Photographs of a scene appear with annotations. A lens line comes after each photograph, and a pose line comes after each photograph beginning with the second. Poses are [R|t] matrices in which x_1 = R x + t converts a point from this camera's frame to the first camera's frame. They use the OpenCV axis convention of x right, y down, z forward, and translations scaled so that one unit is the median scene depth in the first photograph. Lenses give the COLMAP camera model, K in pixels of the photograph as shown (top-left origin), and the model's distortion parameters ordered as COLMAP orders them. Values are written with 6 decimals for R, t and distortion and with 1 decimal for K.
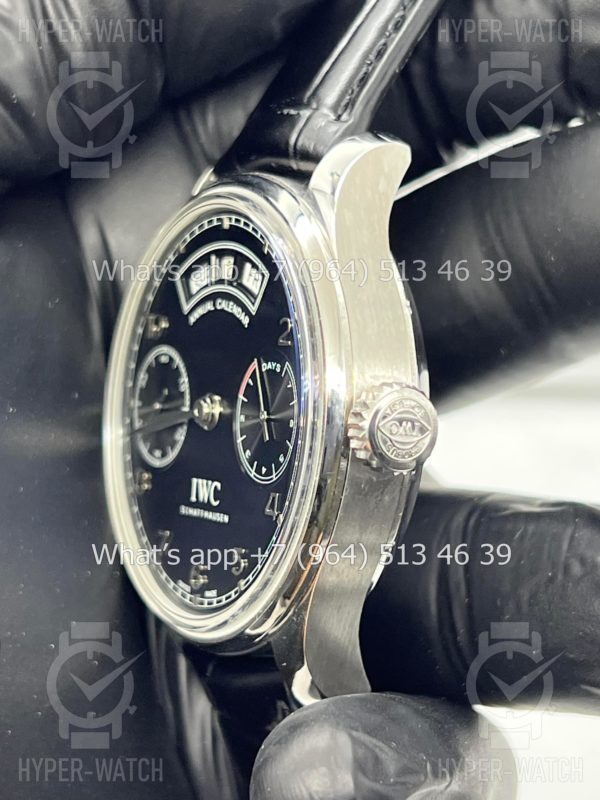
lens RADIAL K [[2058.7, 0, 332.3], [0, 2058.7, 399.9], [0, 0, 1]] dist [-0.011076, 0.286330]
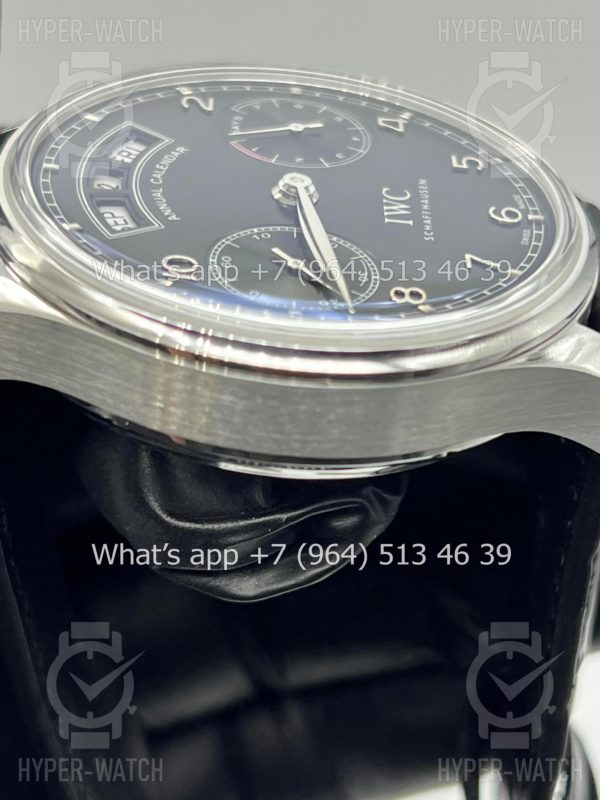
lens RADIAL K [[2058.7, 0, 332.3], [0, 2058.7, 399.9], [0, 0, 1]] dist [-0.011076, 0.286330]
pose [[-0.184868, 0.421226, 0.887915, -0.724882], [0.981723, 0.120718, 0.147130, -0.086262], [-0.045212, 0.898886, -0.435844, 1.419527]]
